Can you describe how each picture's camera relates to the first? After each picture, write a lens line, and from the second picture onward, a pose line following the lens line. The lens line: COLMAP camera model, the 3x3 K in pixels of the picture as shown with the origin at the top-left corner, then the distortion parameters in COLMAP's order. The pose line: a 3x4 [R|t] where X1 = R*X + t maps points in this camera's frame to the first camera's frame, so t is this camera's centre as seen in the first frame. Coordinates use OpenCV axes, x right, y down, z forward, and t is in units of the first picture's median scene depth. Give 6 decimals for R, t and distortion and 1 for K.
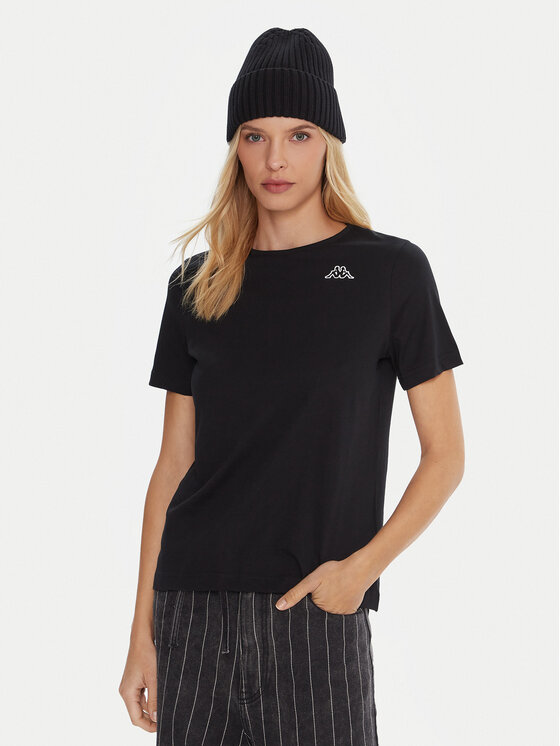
lens RADIAL K [[1169.3, 0, 280.0], [0, 1169.3, 373.0], [0, 0, 1]] dist [0.013035, 0.005209]
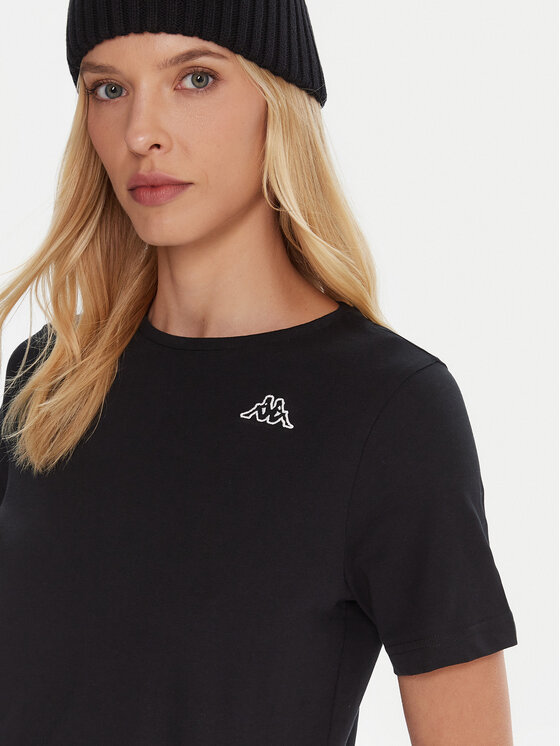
lens RADIAL K [[923.1, 0, 280.0], [0, 923.1, 373.0], [0, 0, 1]] dist [0.004250, 0.007372]
pose [[0.961657, 0.015325, -0.273828, 0.147398], [-0.036456, 0.996720, -0.072249, -0.062846], [0.271822, 0.079461, 0.959061, 0.667776]]
